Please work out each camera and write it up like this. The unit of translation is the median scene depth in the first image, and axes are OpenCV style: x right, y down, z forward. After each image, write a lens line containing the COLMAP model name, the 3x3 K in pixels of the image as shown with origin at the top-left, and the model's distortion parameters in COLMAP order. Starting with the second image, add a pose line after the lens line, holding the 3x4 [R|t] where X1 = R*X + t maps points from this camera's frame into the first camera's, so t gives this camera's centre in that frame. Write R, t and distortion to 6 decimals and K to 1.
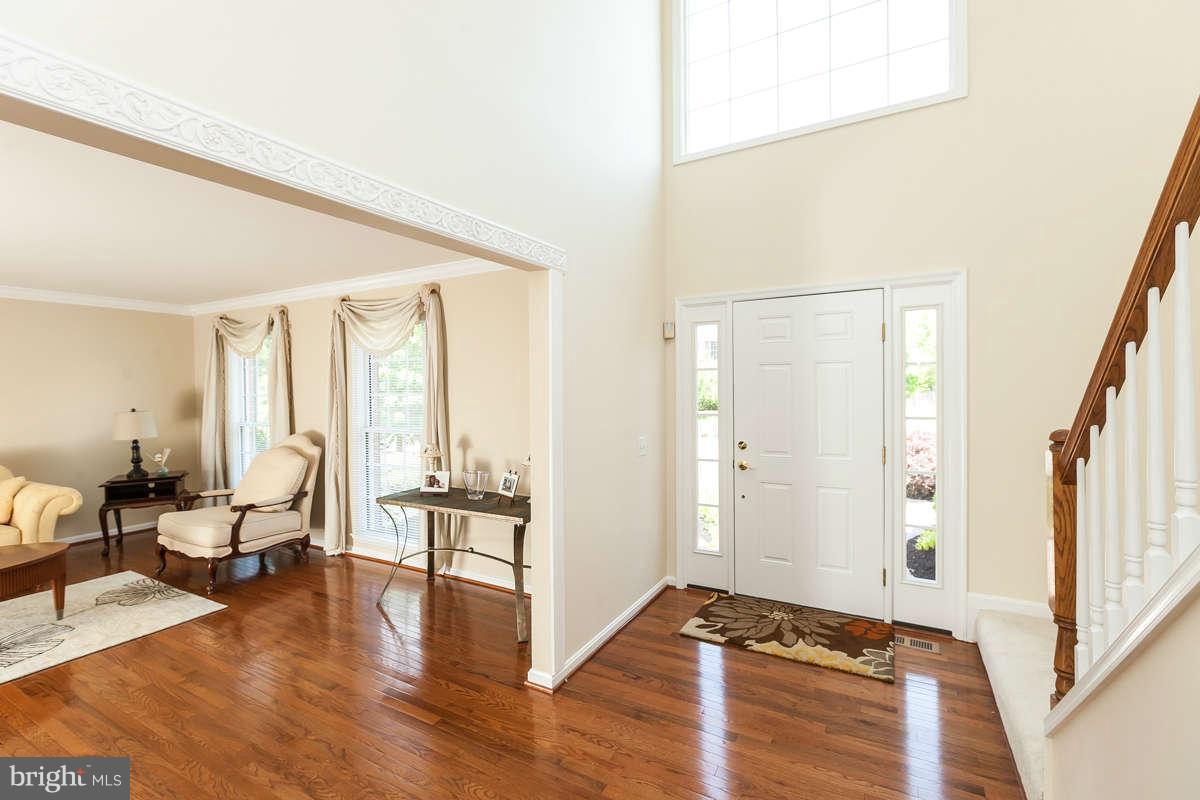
lens RADIAL K [[529.1, 0, 597.5], [0, 529.1, 395.6], [0, 0, 1]] dist [0.000672, 0.000285]
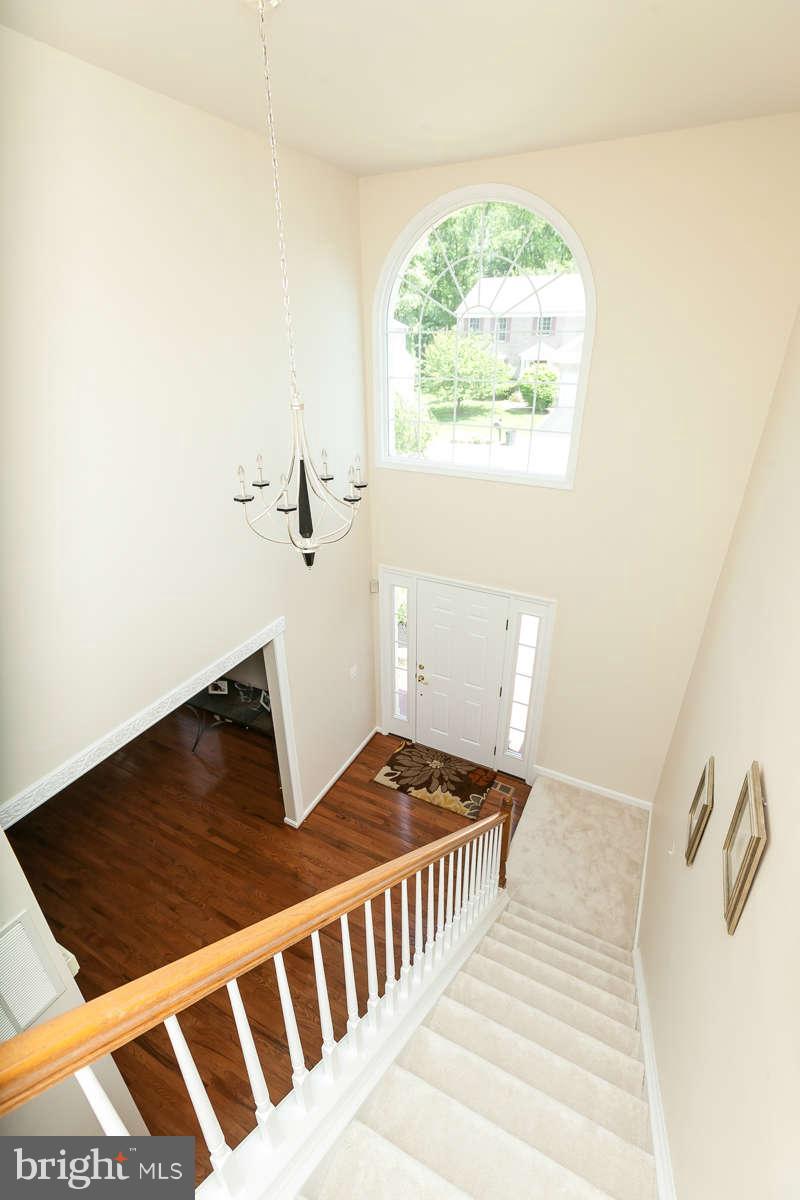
lens RADIAL K [[529.1, 0, 405.9], [0, 529.1, 599.8], [0, 0, 1]] dist [0.000672, 0.000285]
pose [[0.999139, -0.011126, 0.039957, 0.196120], [-0.007381, 0.900282, 0.435244, -0.835769], [-0.040815, -0.435165, 0.899425, -0.305899]]
